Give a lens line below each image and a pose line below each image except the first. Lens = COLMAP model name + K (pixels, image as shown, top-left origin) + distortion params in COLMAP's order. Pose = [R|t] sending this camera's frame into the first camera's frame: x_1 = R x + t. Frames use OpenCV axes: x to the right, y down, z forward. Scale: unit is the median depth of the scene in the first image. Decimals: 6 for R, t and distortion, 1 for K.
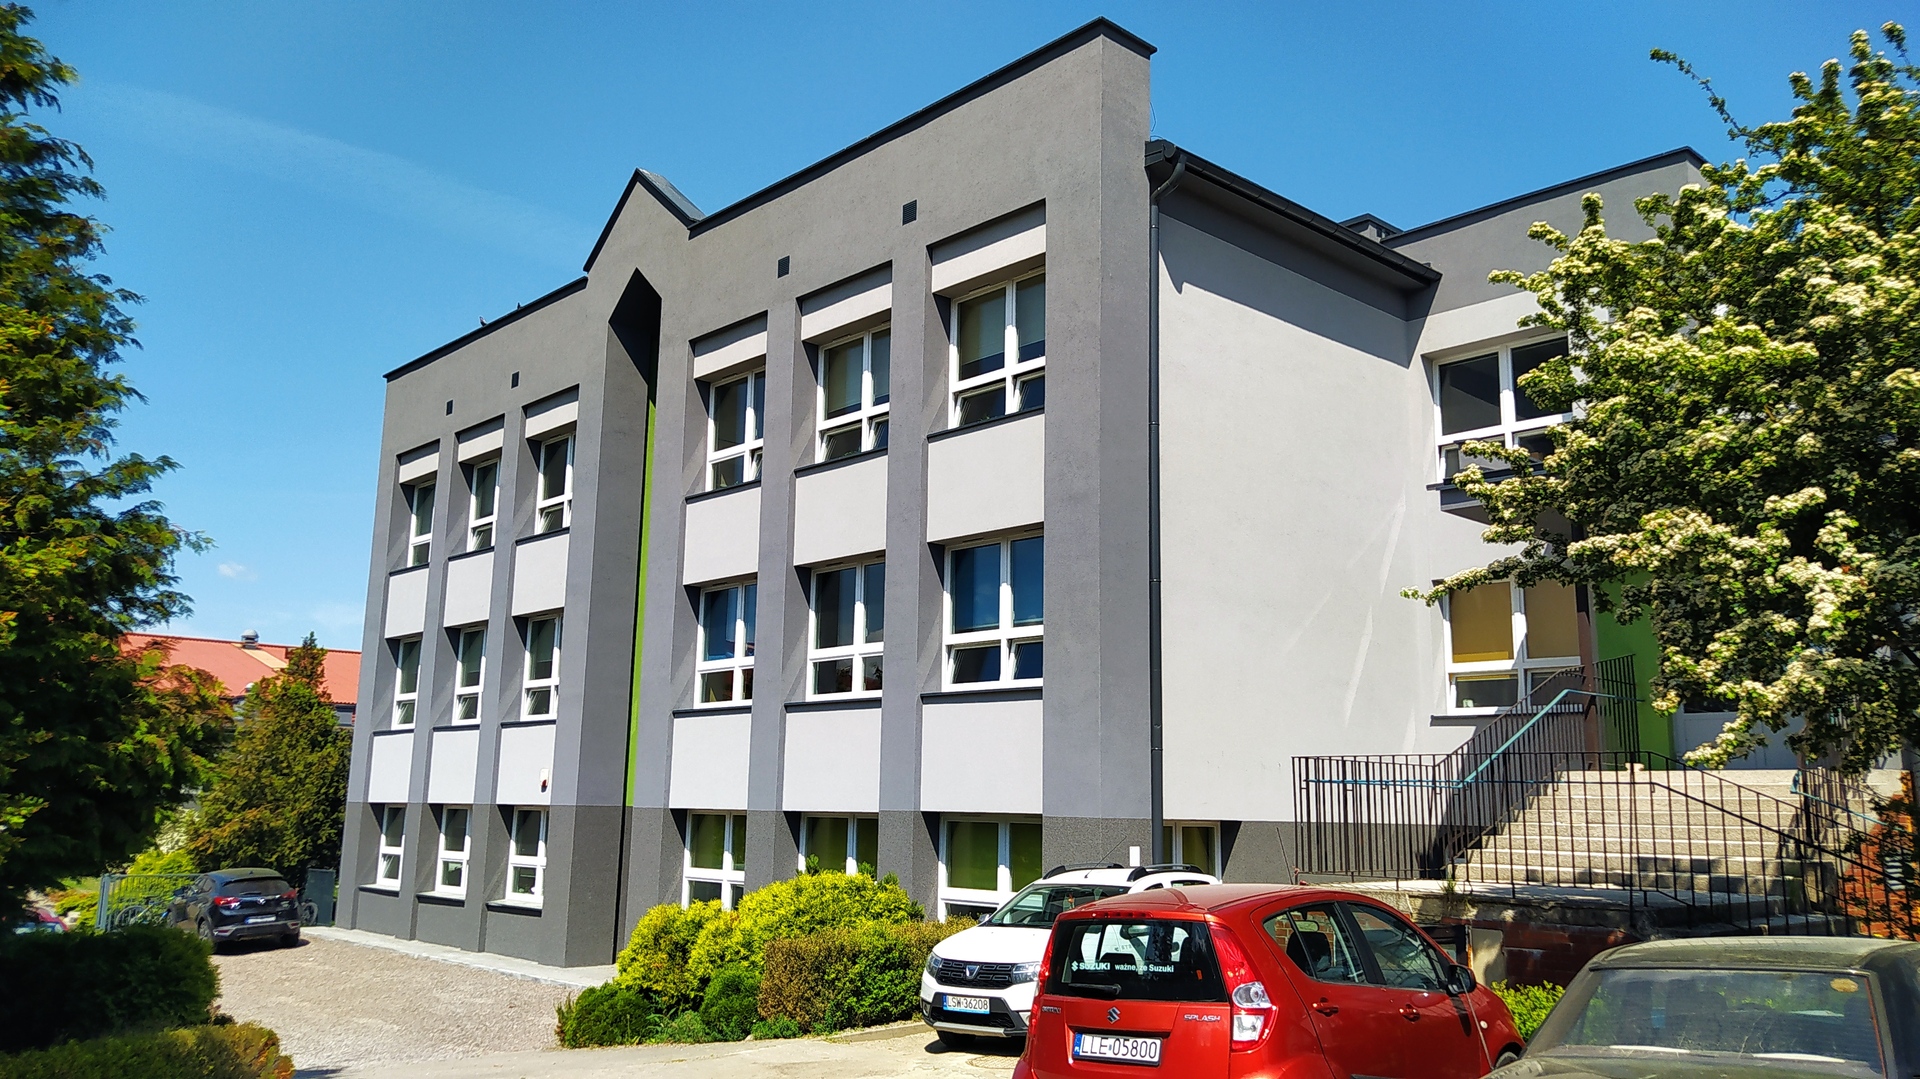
lens RADIAL K [[1453.1, 0, 948.7], [0, 1453.1, 541.3], [0, 0, 1]] dist [0.082411, -0.136770]
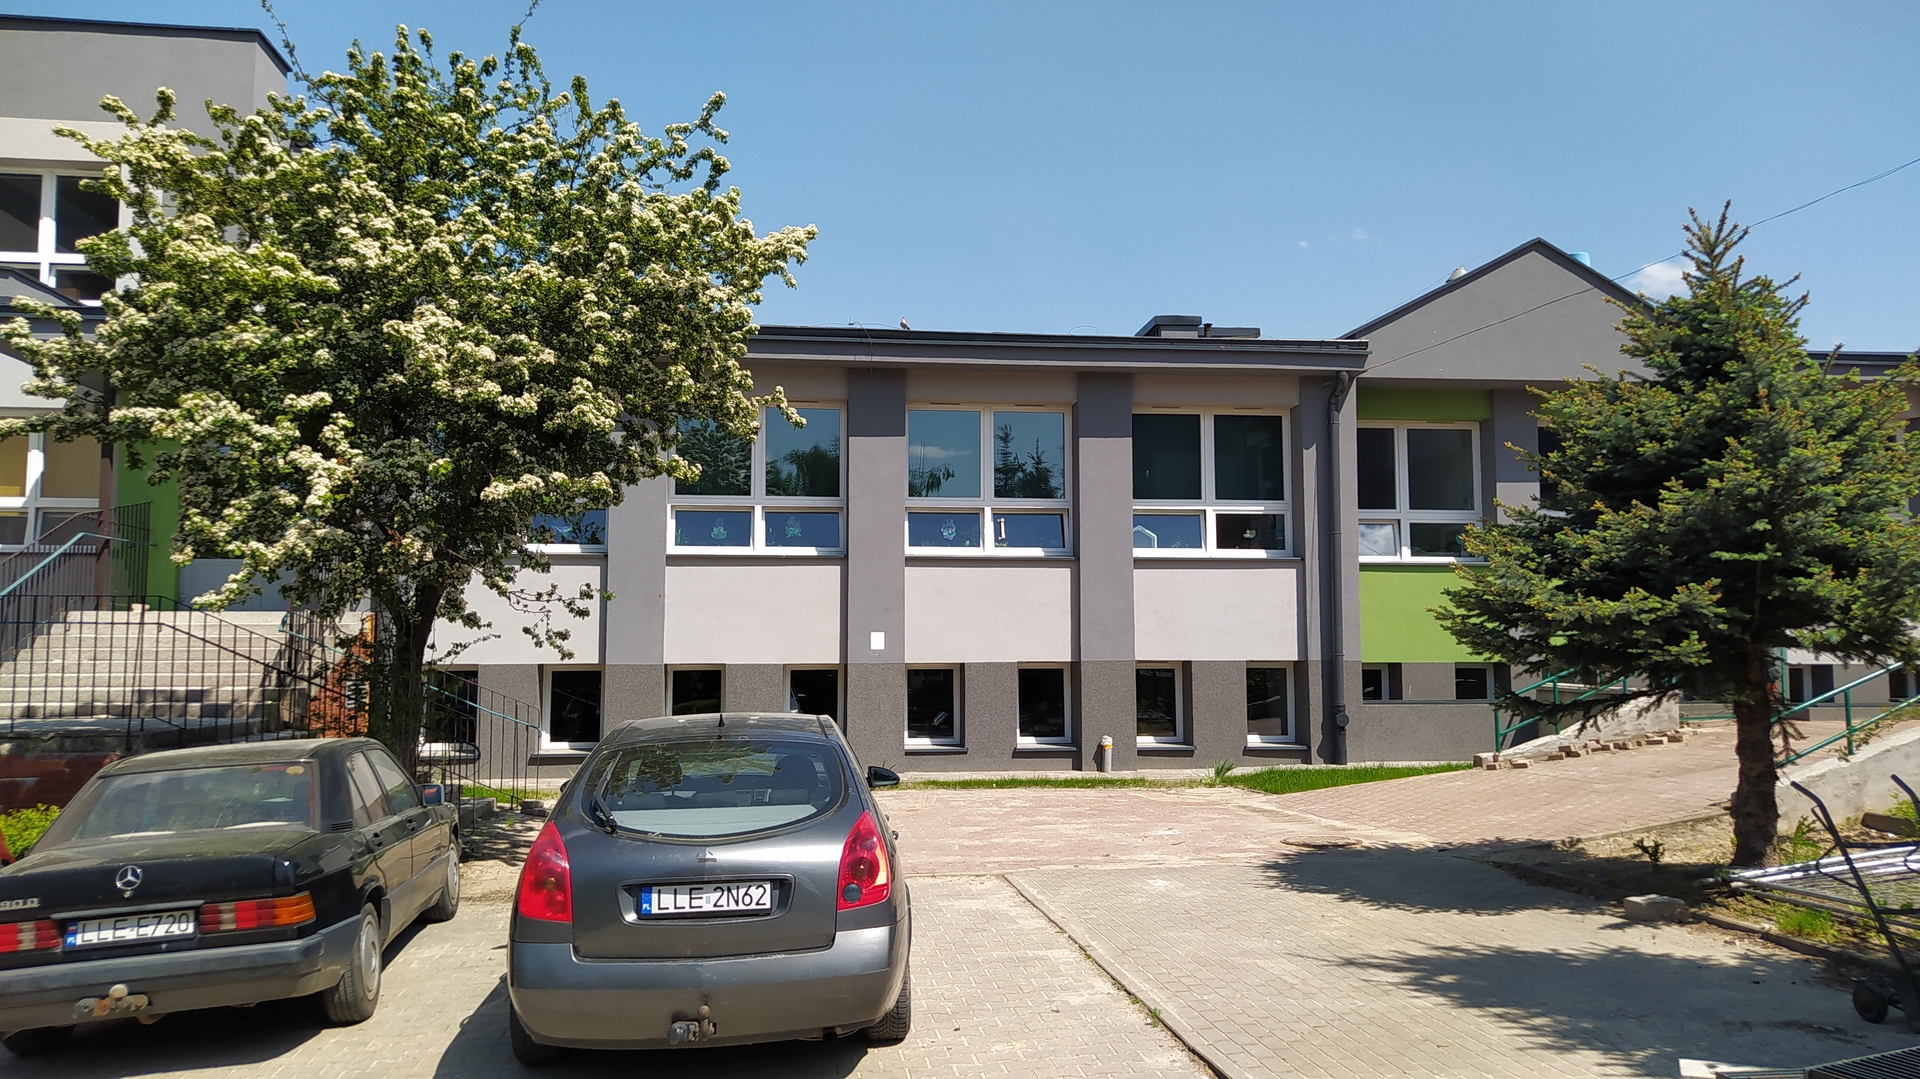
lens RADIAL K [[1453.1, 0, 948.7], [0, 1453.1, 541.3], [0, 0, 1]] dist [0.082411, -0.136770]
pose [[0.591173, 0.049371, 0.805032, -0.091104], [-0.138178, 0.989567, 0.040783, -0.033454], [-0.794620, -0.135347, 0.591828, -0.168344]]
